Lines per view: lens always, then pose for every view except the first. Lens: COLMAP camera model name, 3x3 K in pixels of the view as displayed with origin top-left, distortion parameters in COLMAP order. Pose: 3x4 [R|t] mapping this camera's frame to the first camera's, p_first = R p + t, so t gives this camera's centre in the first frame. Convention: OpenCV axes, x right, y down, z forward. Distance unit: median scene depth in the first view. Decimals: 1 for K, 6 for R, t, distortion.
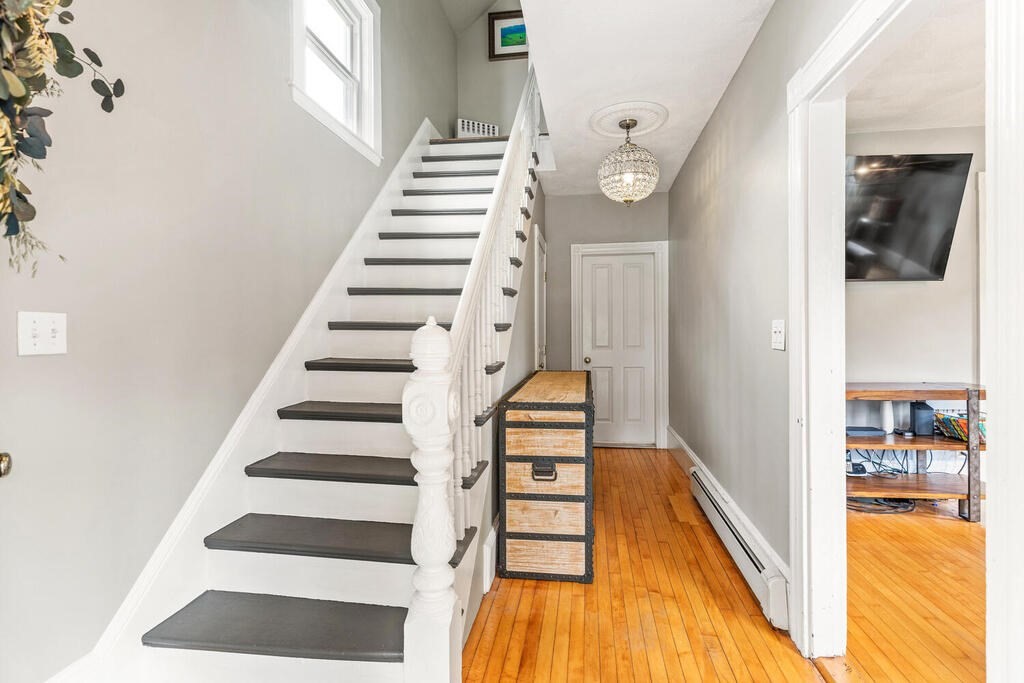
lens RADIAL K [[475.6, 0, 527.5], [0, 475.6, 331.1], [0, 0, 1]] dist [0.002620, 0.000378]
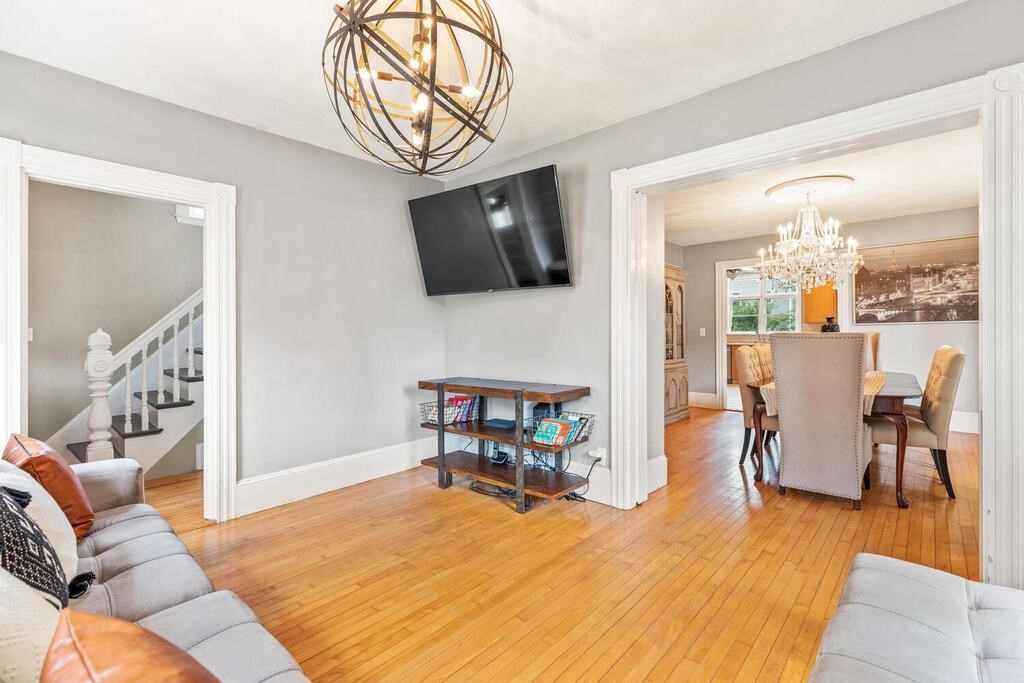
lens RADIAL K [[456.3, 0, 513.3], [0, 456.3, 336.7], [0, 0, 1]] dist [0.003324, 0.000193]
pose [[0.833222, -0.002424, -0.552933, 1.368403], [0.014861, 0.999727, 0.018011, -0.015753], [0.552739, -0.023224, 0.833031, 0.125402]]
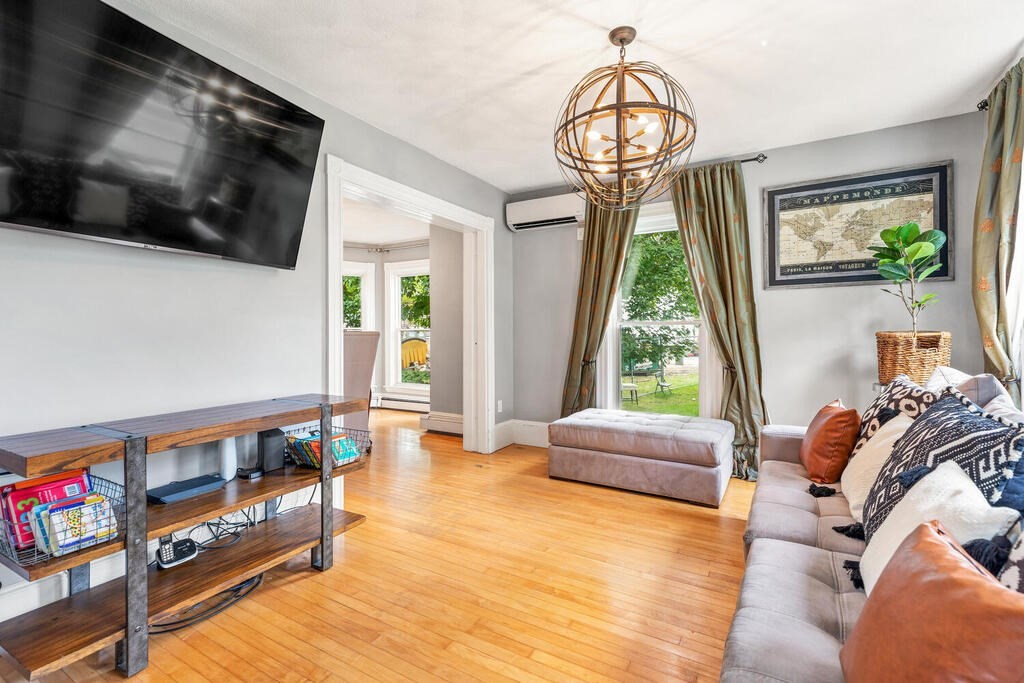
lens RADIAL K [[456.3, 0, 513.3], [0, 456.3, 336.7], [0, 0, 1]] dist [0.003324, 0.000193]
pose [[0.382528, -0.008728, 0.923903, 0.314172], [-0.010587, 0.999848, 0.013828, -0.007266], [-0.923883, -0.015071, 0.382378, 0.380577]]
